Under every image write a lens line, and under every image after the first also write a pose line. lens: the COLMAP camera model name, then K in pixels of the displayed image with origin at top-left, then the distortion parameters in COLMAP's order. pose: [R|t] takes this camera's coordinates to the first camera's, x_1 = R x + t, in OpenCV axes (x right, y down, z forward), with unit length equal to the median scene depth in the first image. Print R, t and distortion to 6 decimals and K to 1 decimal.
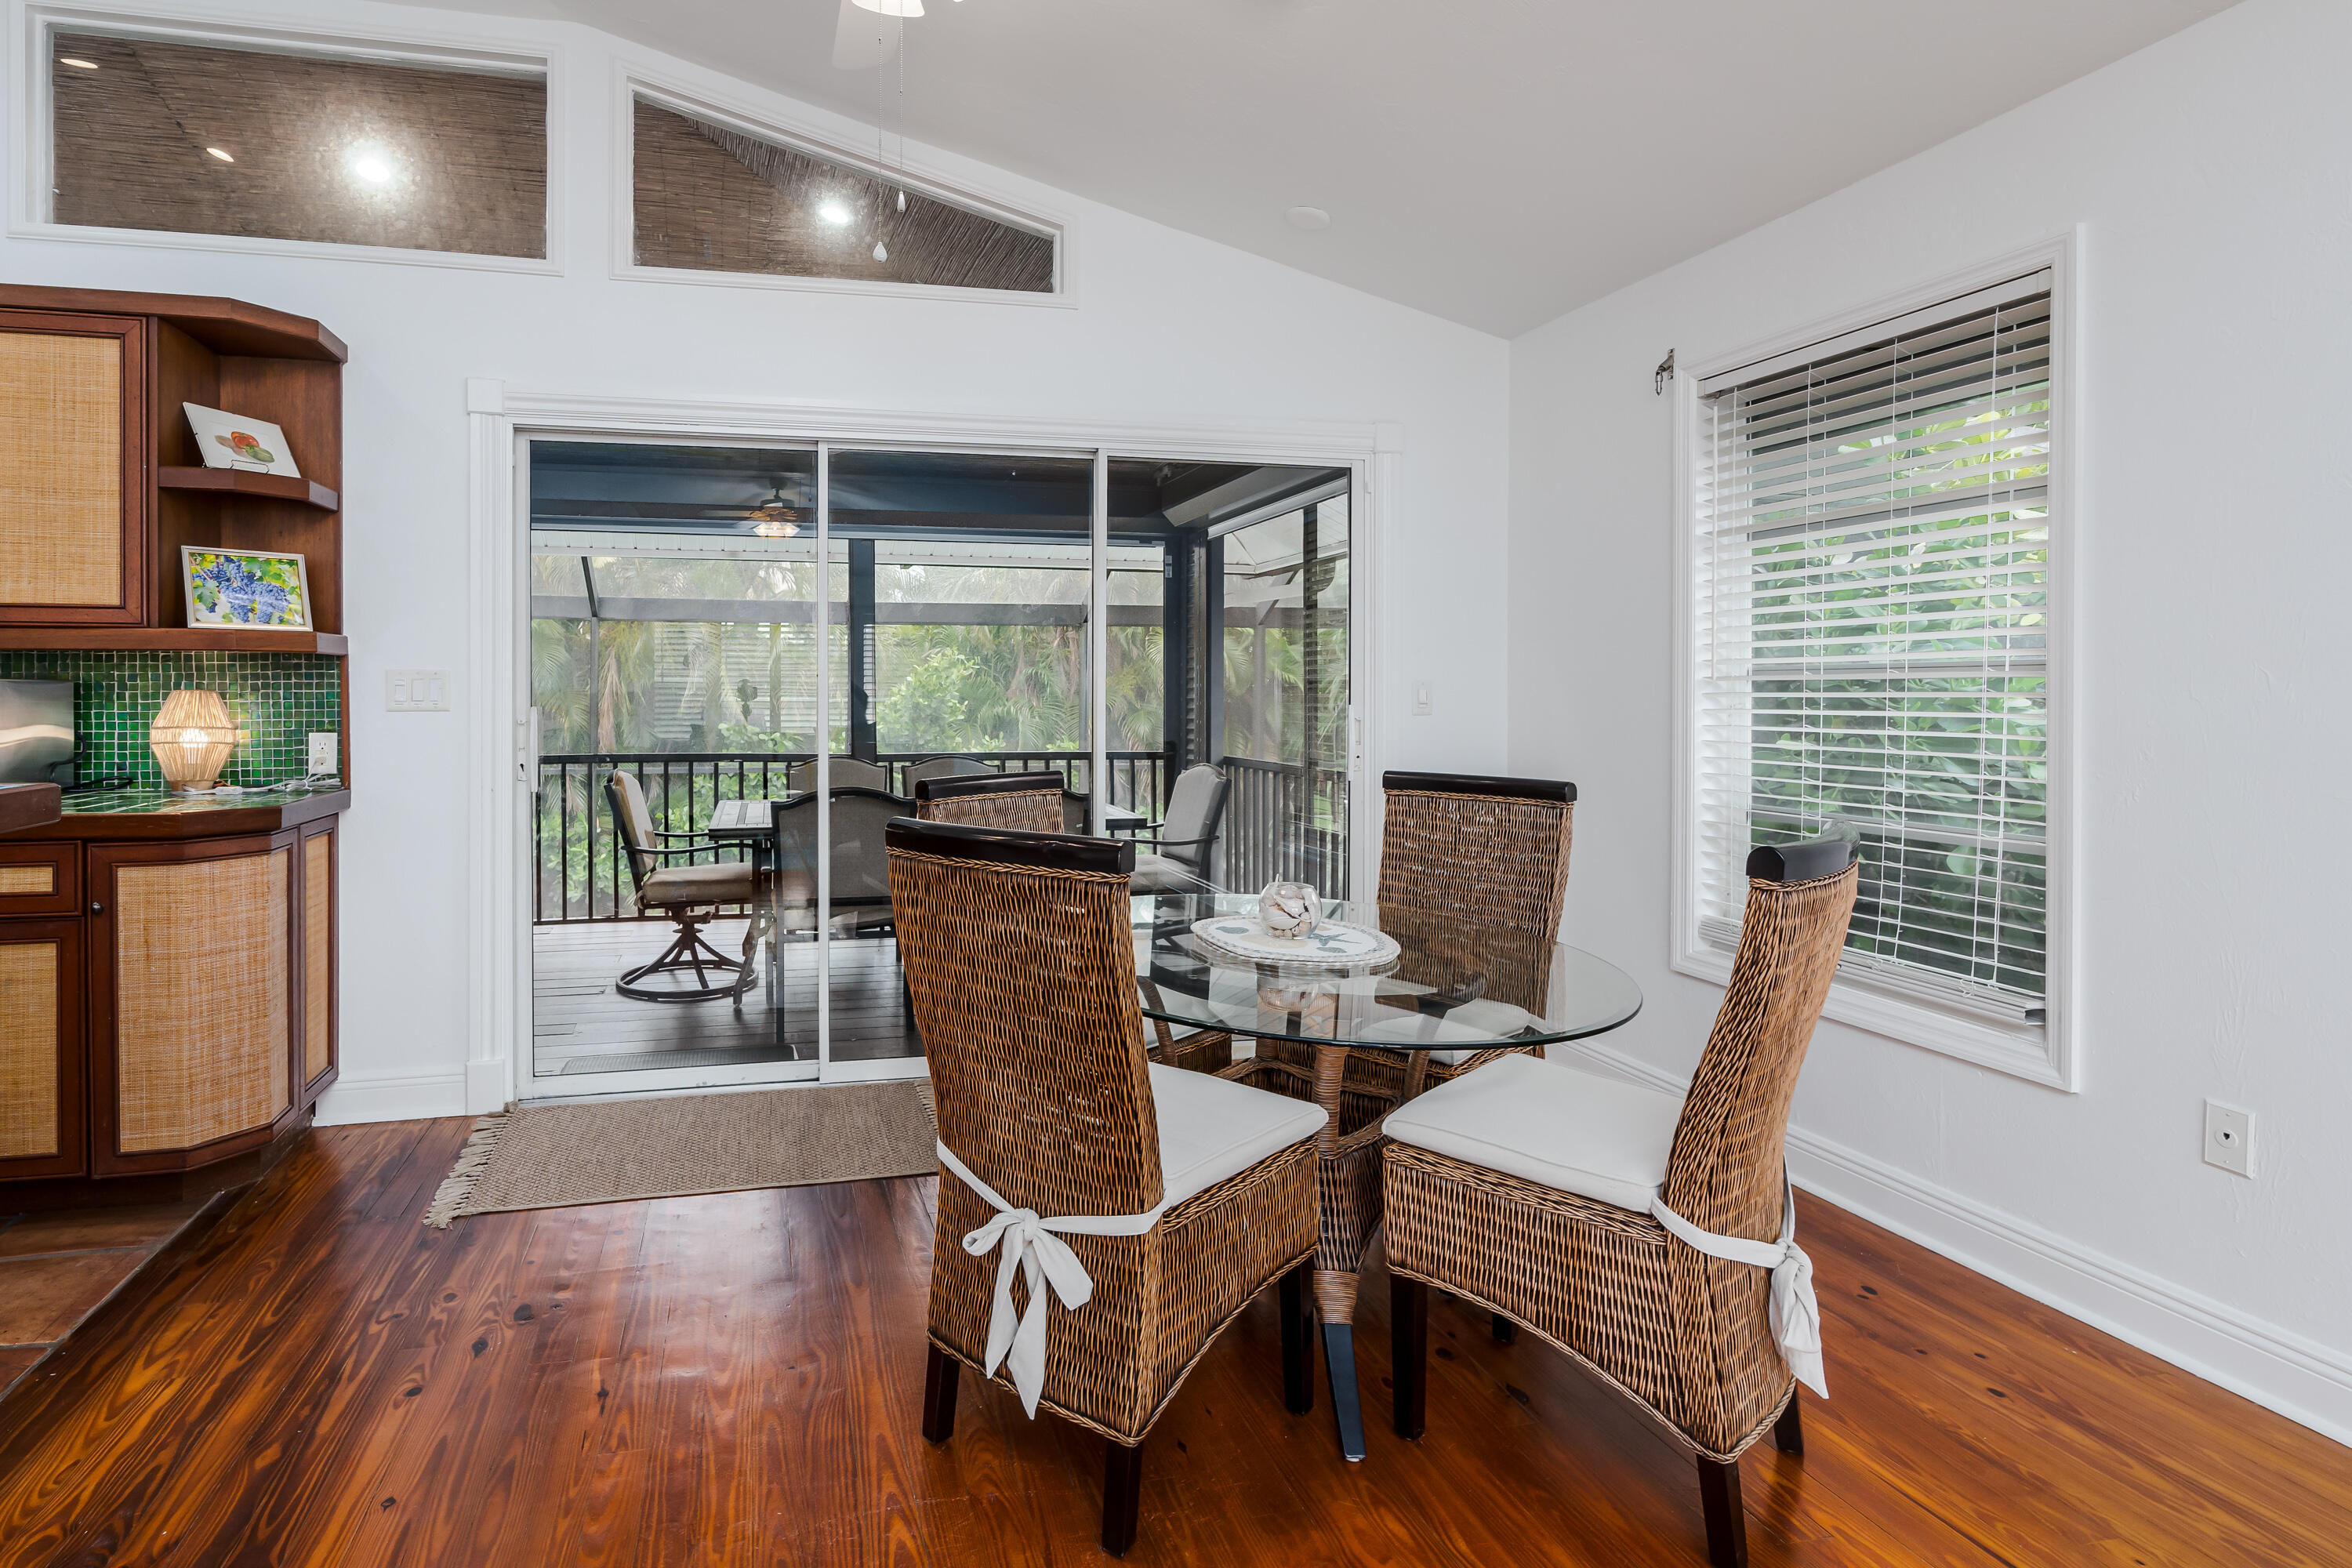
lens RADIAL K [[1194.9, 0, 1012.1], [0, 1194.9, 705.0], [0, 0, 1]] dist [-0.001418, -0.000240]
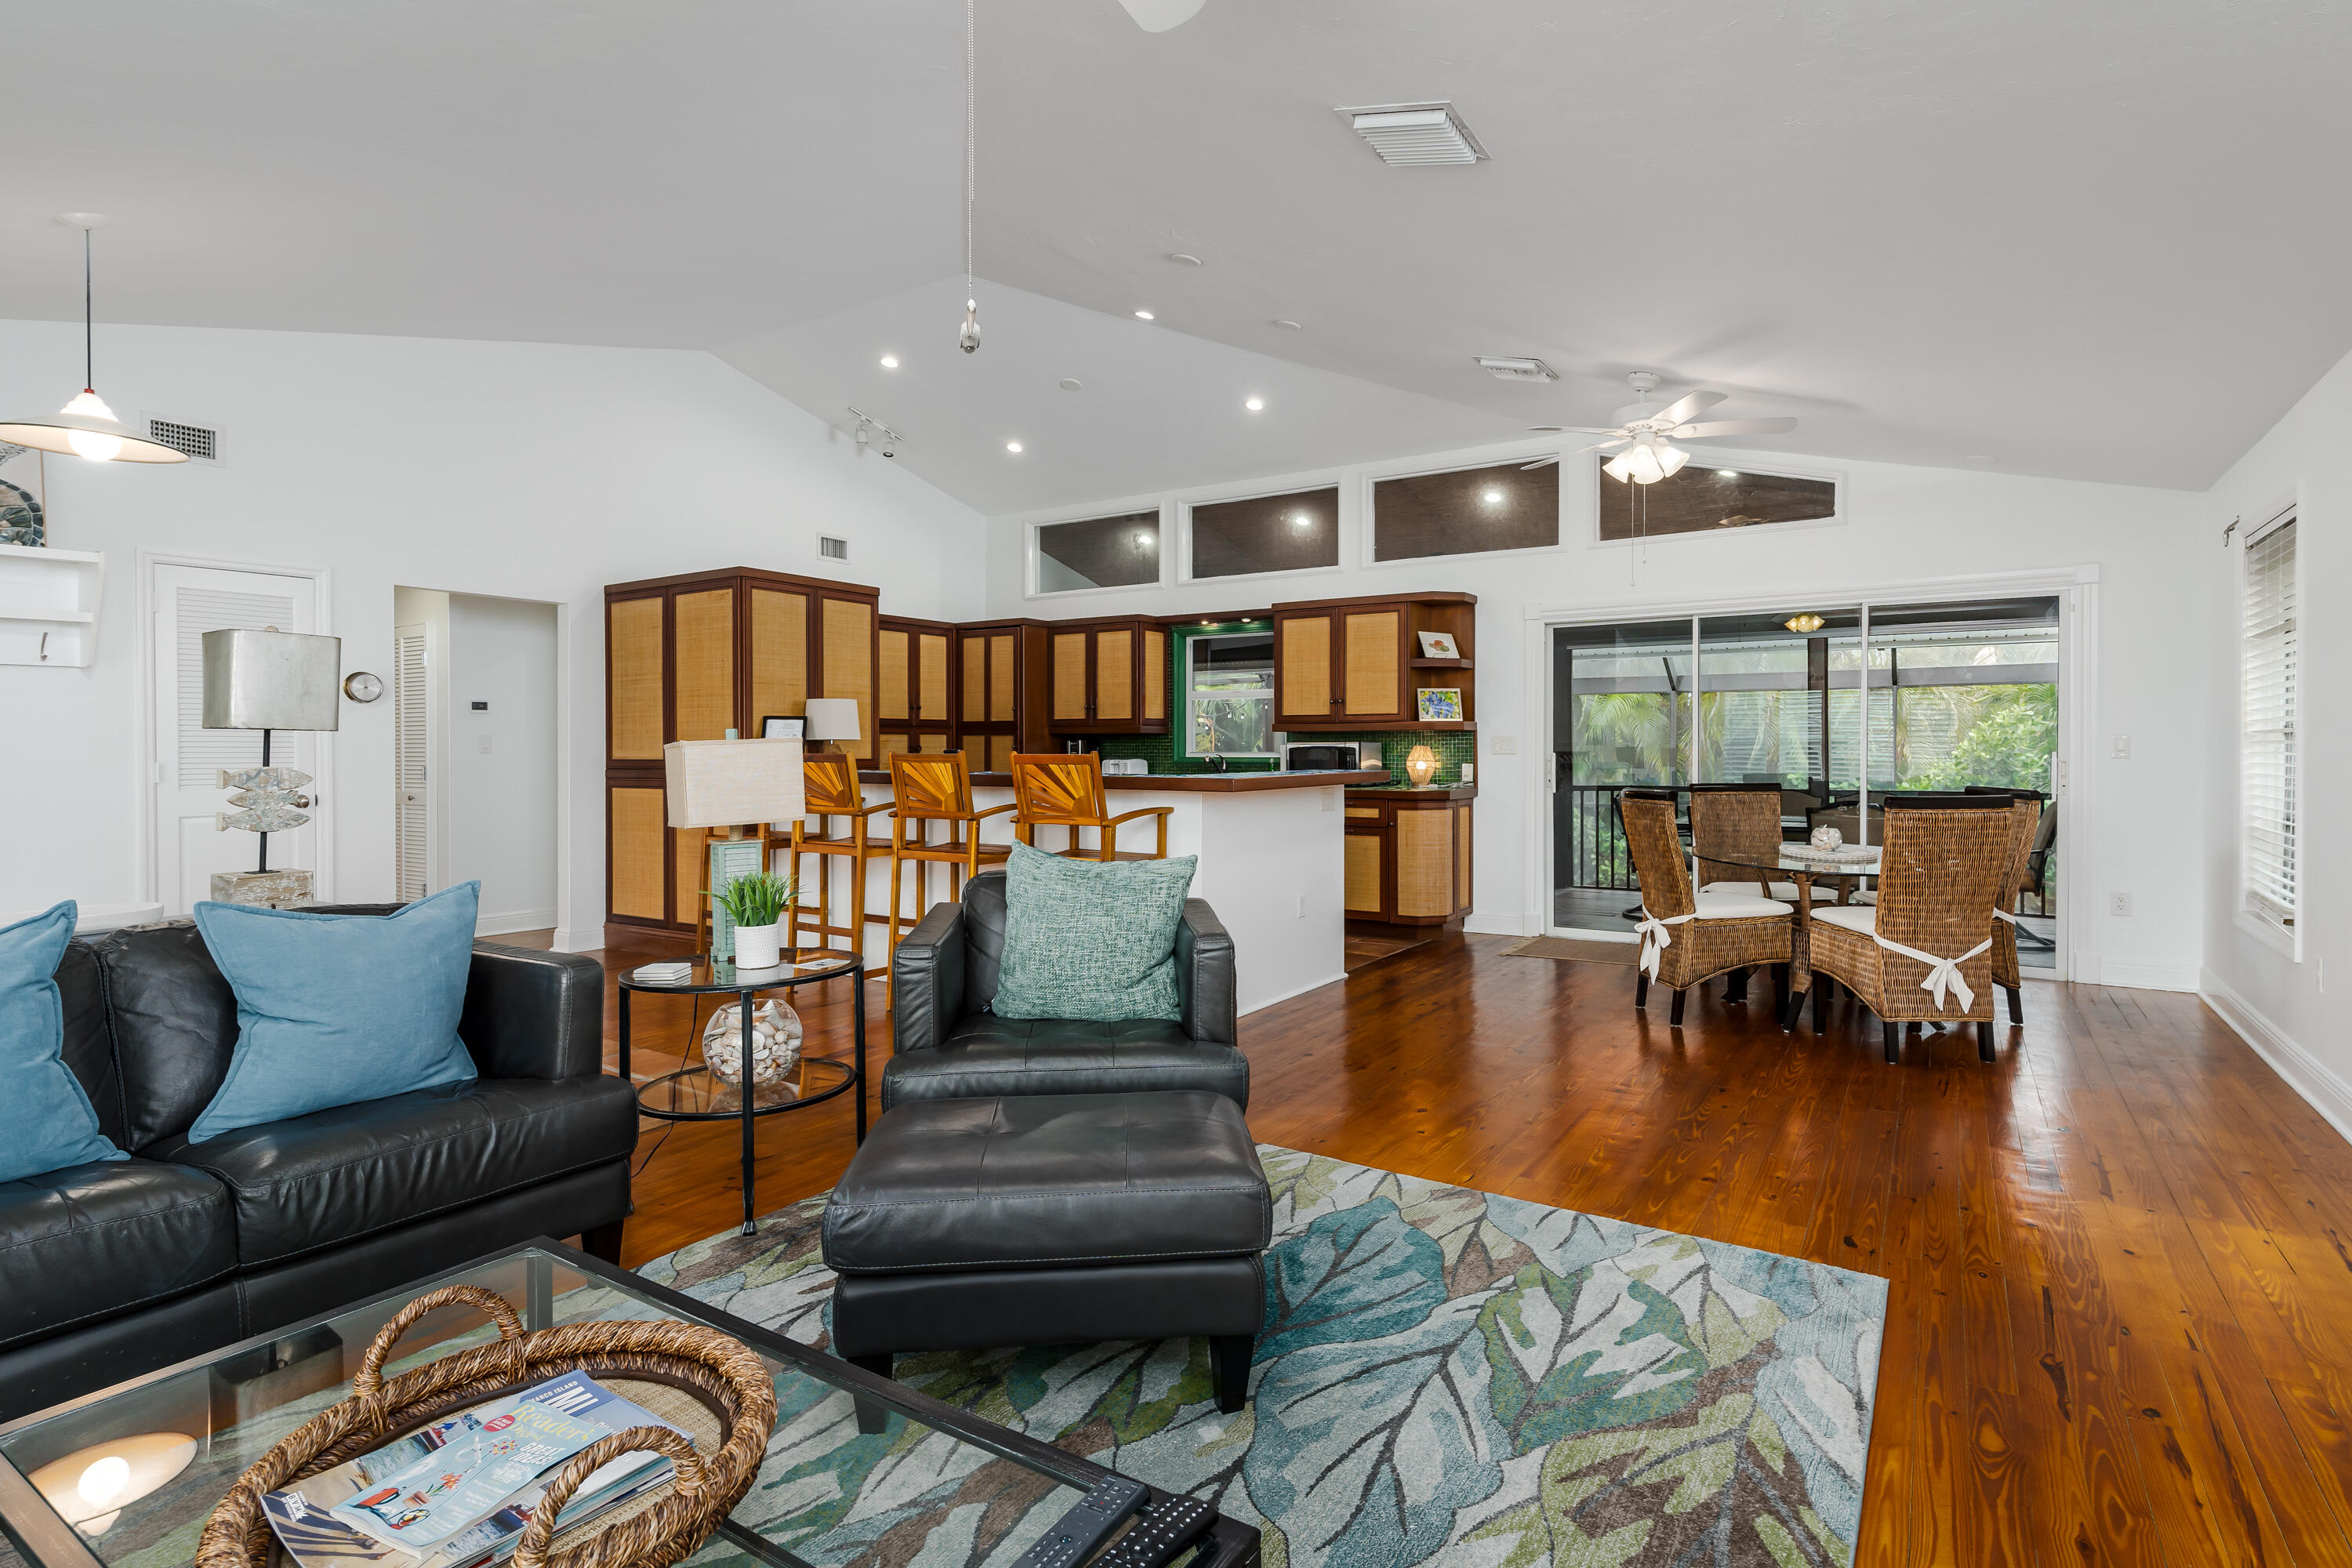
lens RADIAL K [[1161.3, 0, 1216.0], [0, 1161.3, 750.5], [0, 0, 1]] dist [-0.002192, -0.000219]
pose [[0.715089, -0.002021, -0.699030, 0.694413], [-0.004753, 0.999959, -0.007754, 0.018627], [0.699017, 0.008867, 0.715050, -1.021320]]
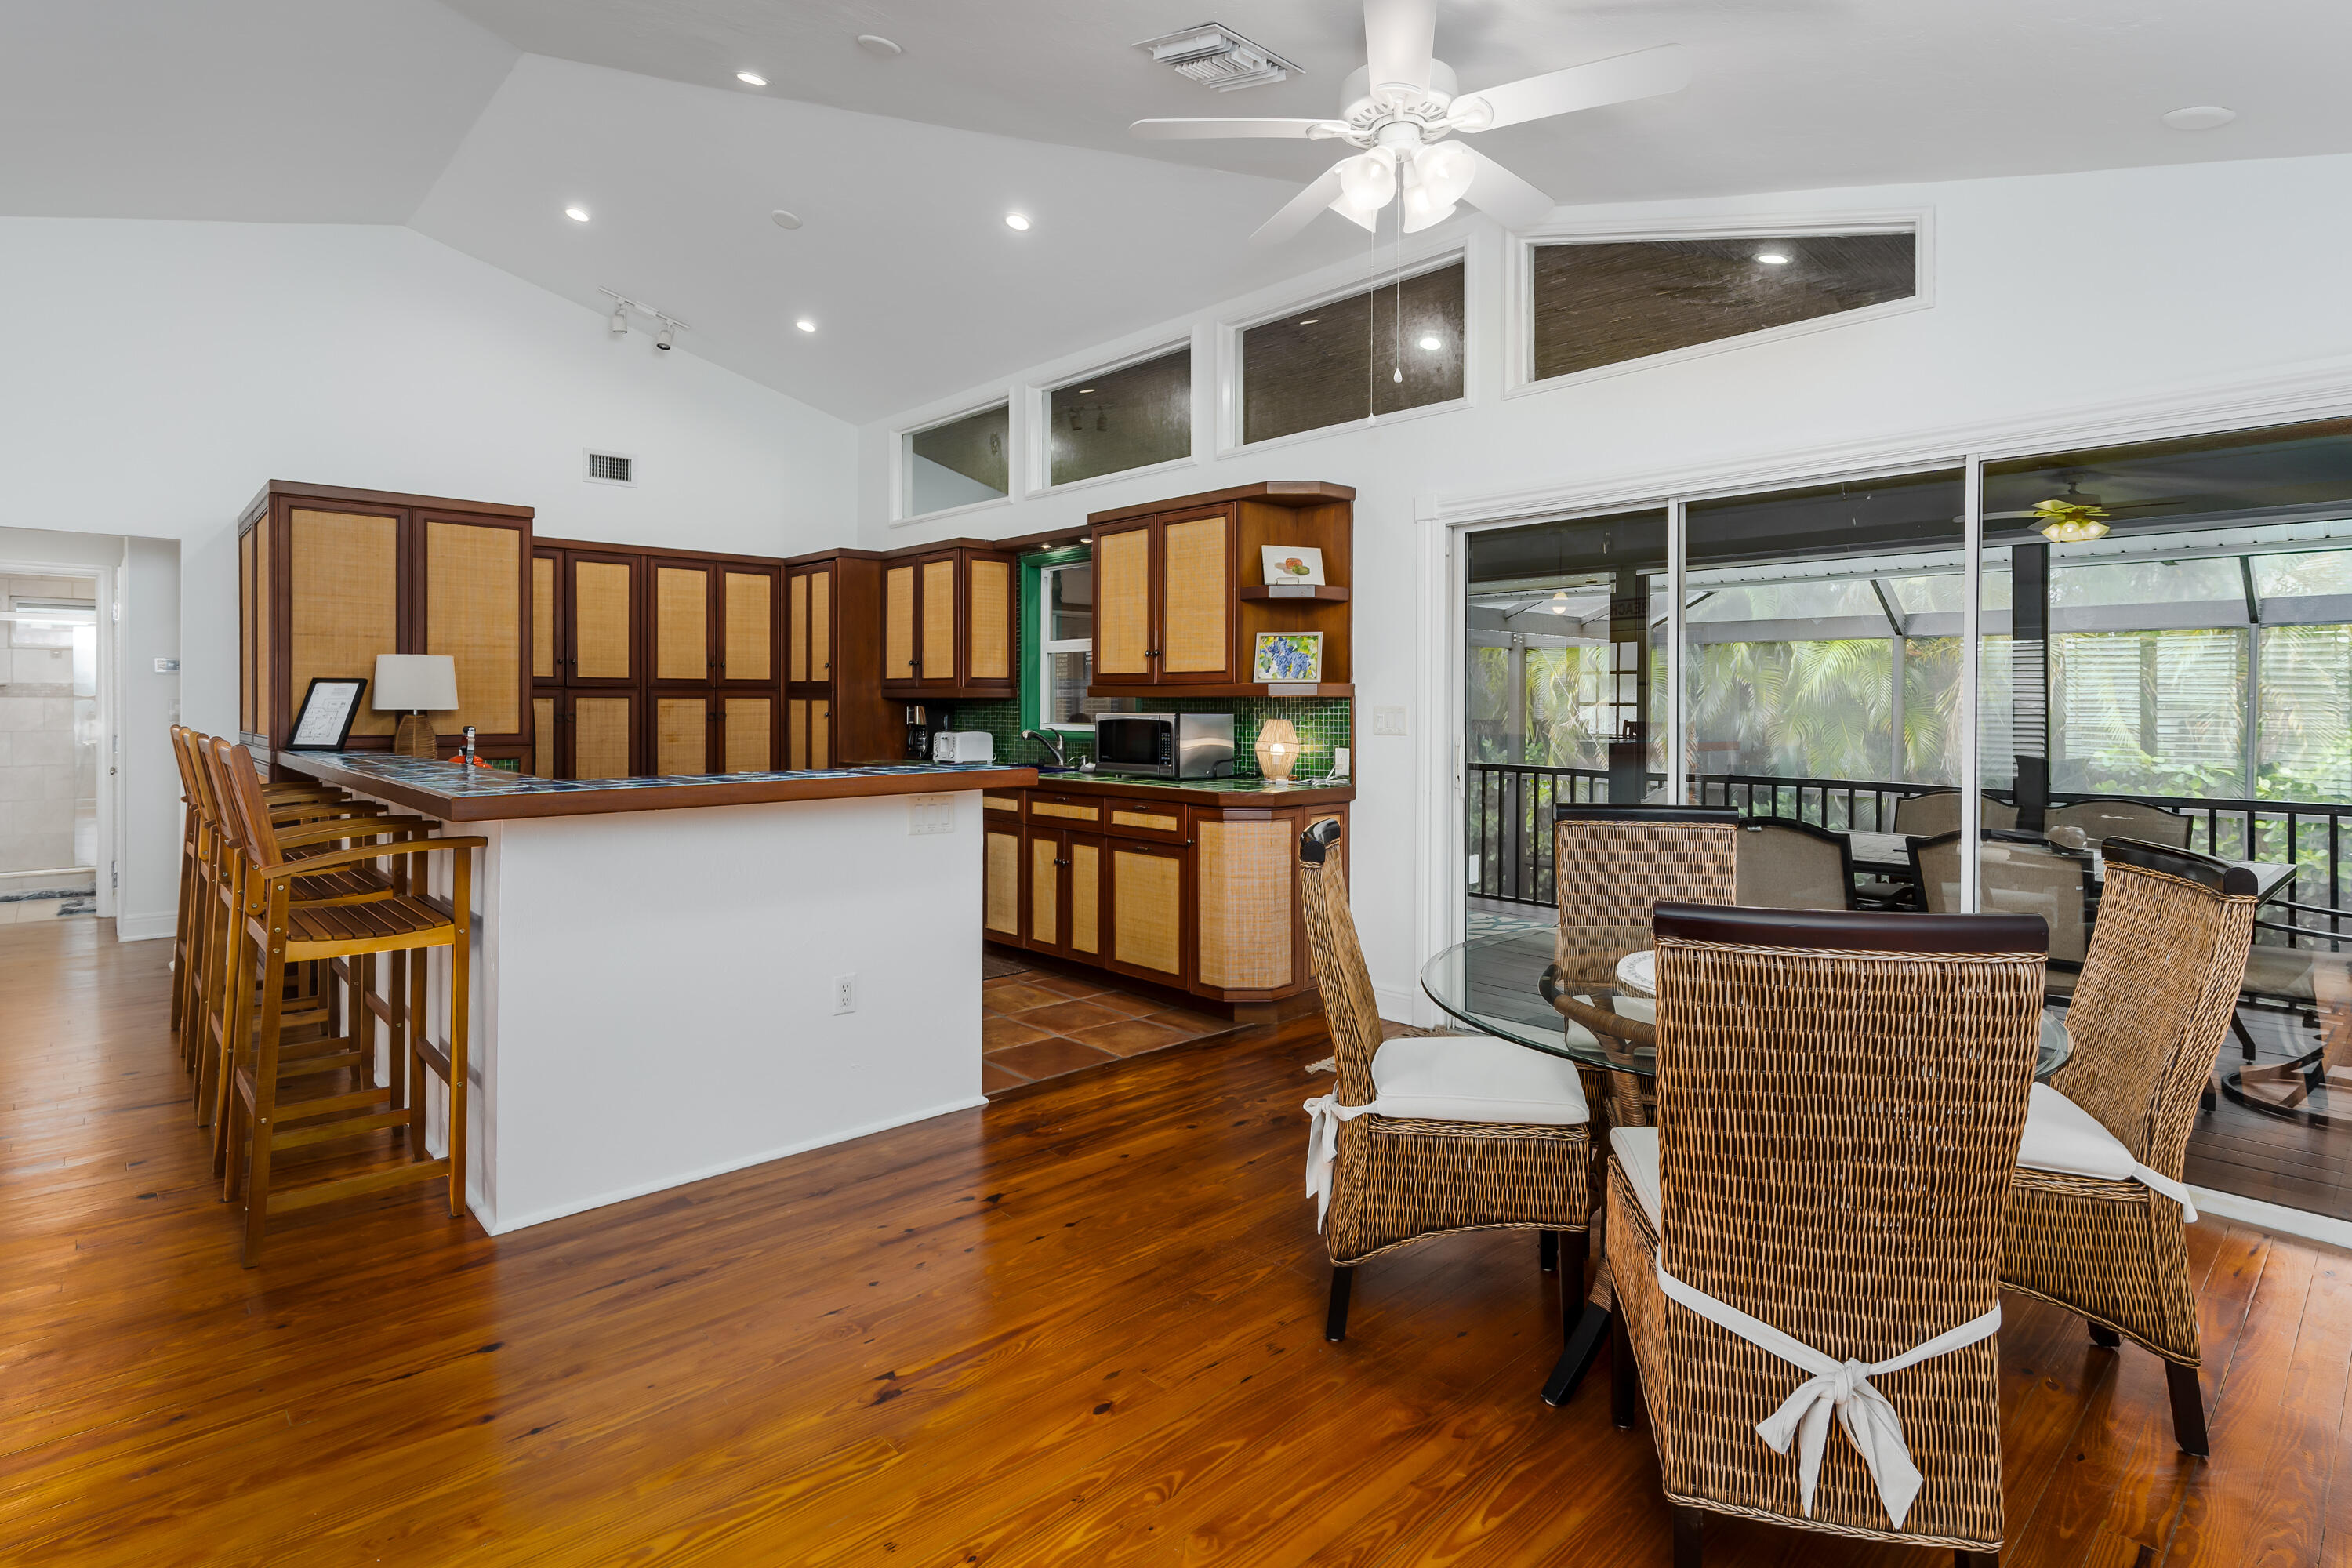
lens RADIAL K [[1193.3, 0, 1174.5], [0, 1193.3, 705.1], [0, 0, 1]] dist [-0.002661, -0.000484]
pose [[0.512335, 0.000065, -0.858785, 0.641626], [-0.010726, 0.999922, -0.006323, -0.020117], [0.858718, 0.012451, 0.512296, 0.049492]]
